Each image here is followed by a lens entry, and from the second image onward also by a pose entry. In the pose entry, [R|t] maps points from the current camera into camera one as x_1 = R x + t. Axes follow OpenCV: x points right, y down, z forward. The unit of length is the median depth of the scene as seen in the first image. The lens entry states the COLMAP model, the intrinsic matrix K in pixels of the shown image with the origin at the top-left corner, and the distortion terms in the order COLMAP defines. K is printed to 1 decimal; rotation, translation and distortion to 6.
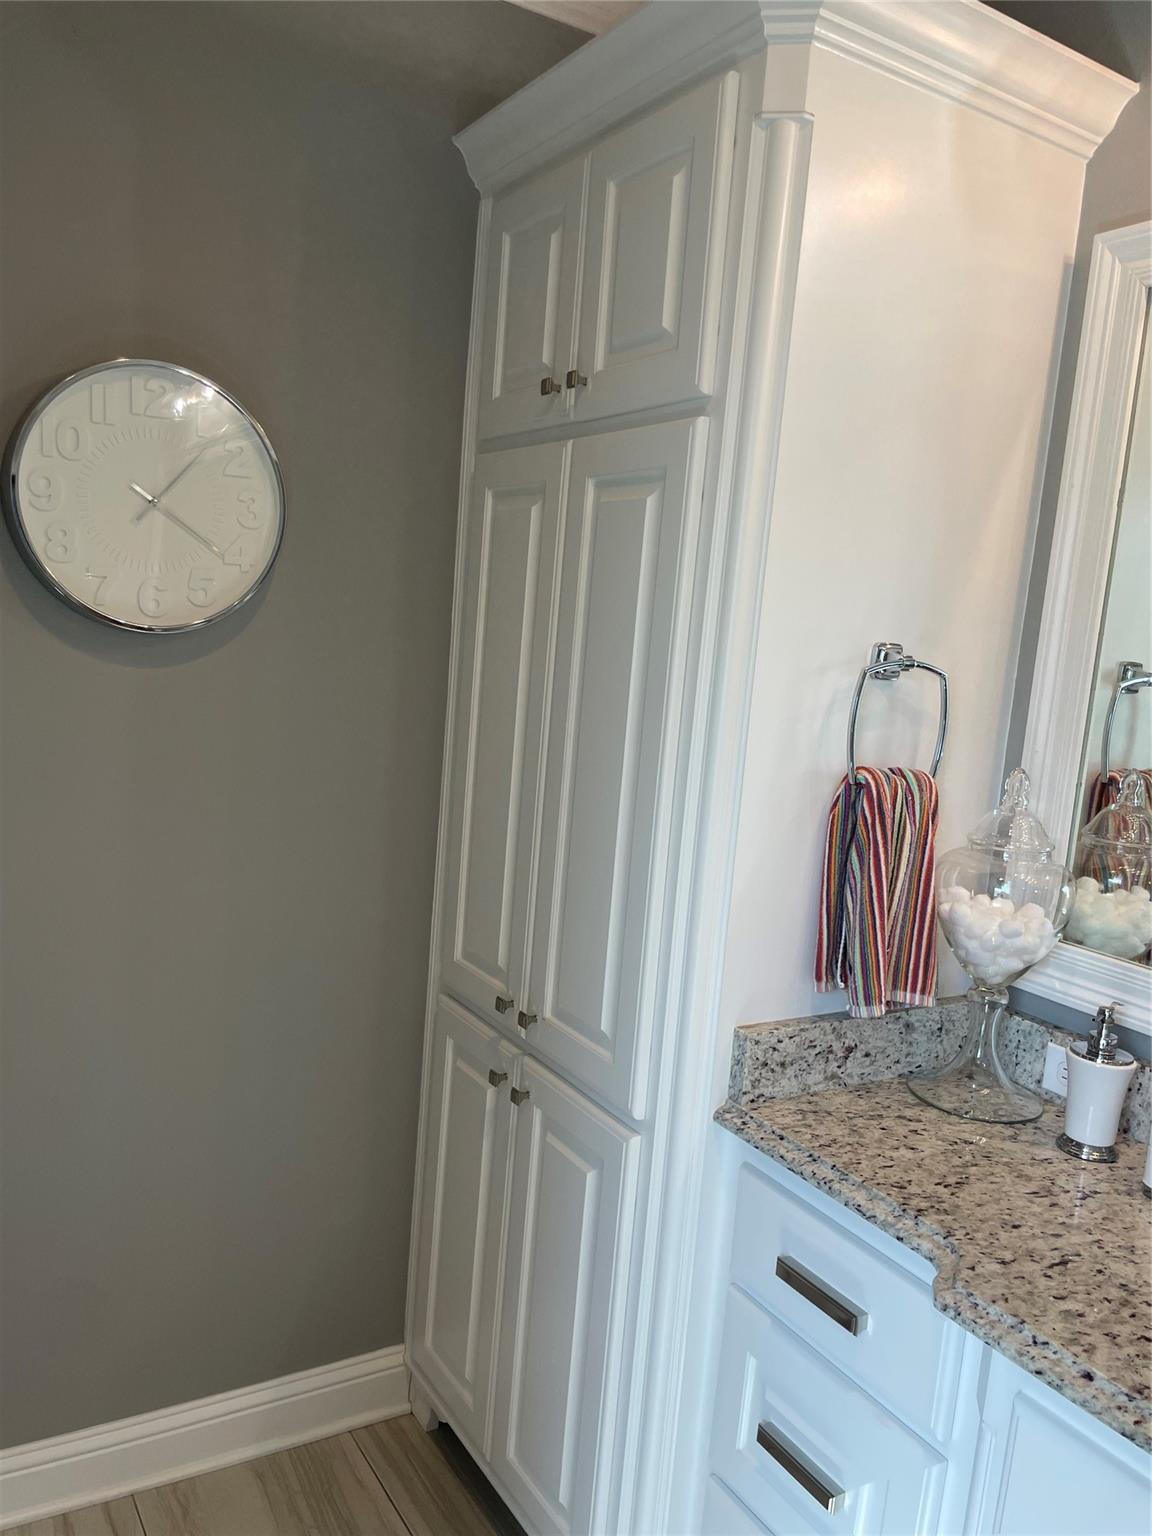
lens RADIAL K [[1177.1, 0, 576.0], [0, 1177.1, 768.0], [0, 0, 1]] dist [0.004029, 0.002032]
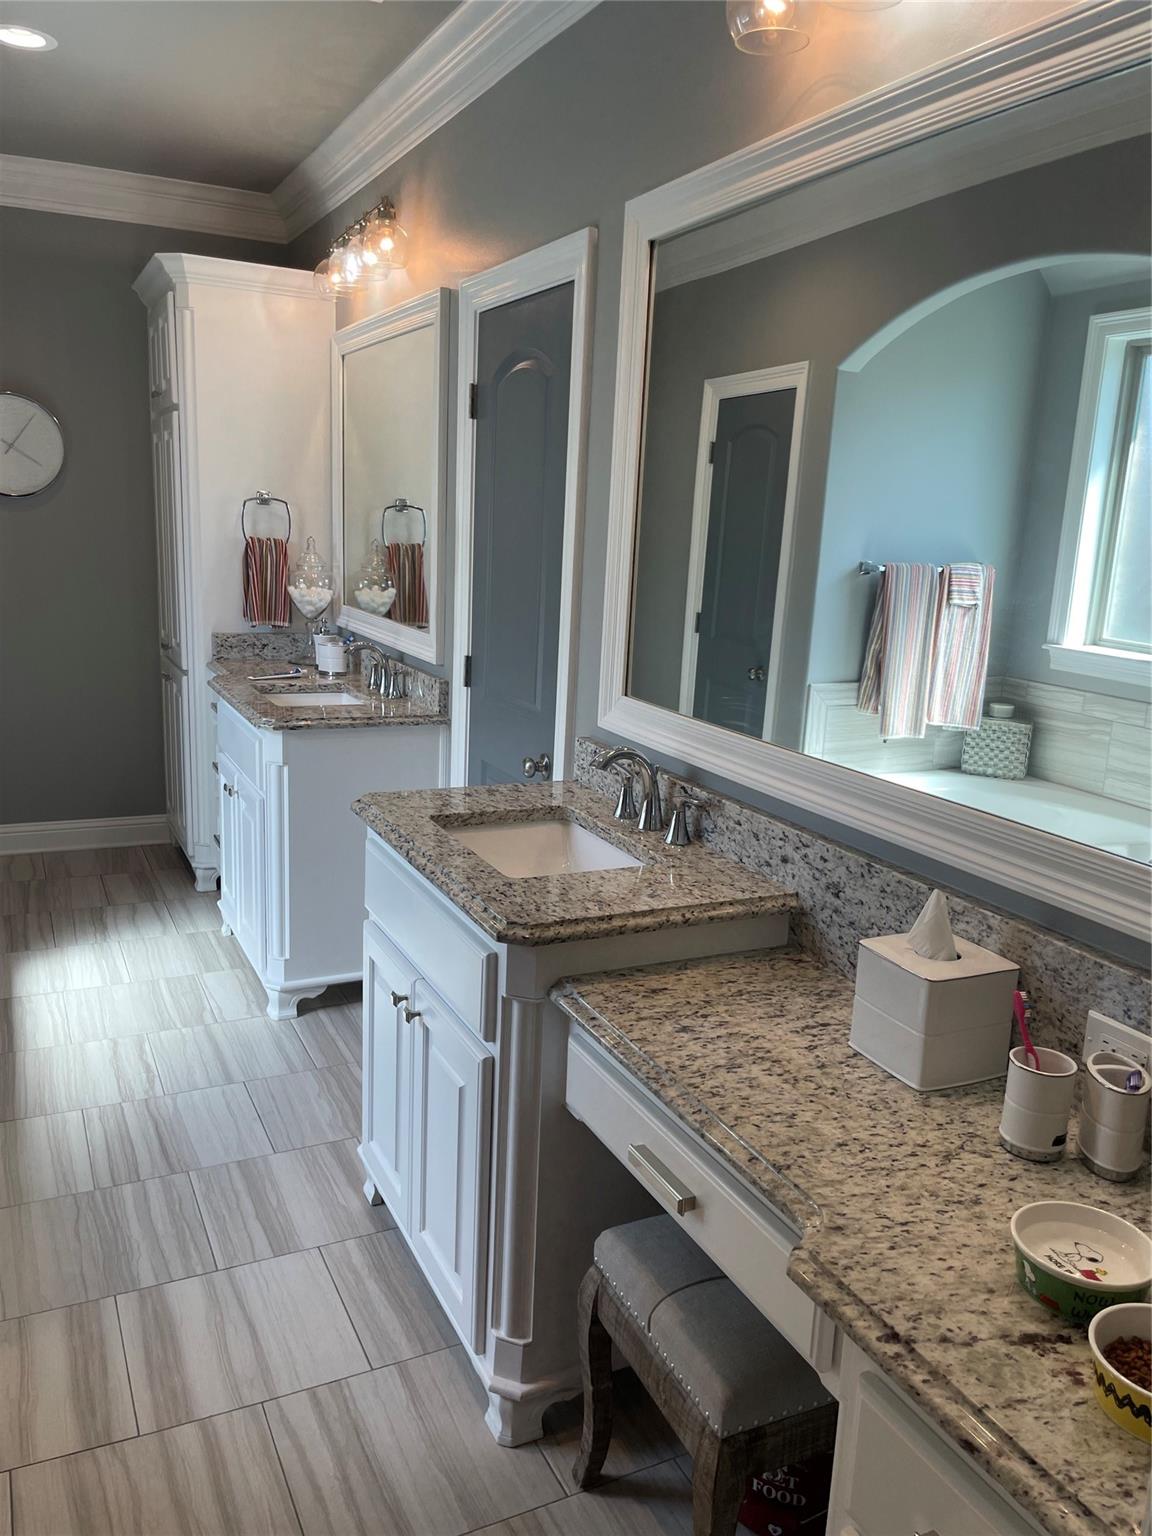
lens RADIAL K [[1172.3, 0, 576.0], [0, 1172.3, 768.0], [0, 0, 1]] dist [-0.001581, -0.000406]
pose [[0.994962, -0.009783, -0.099777, 1.228430], [0.018708, 0.995864, 0.088908, 0.299910], [0.098494, -0.090327, 0.991030, -1.637641]]
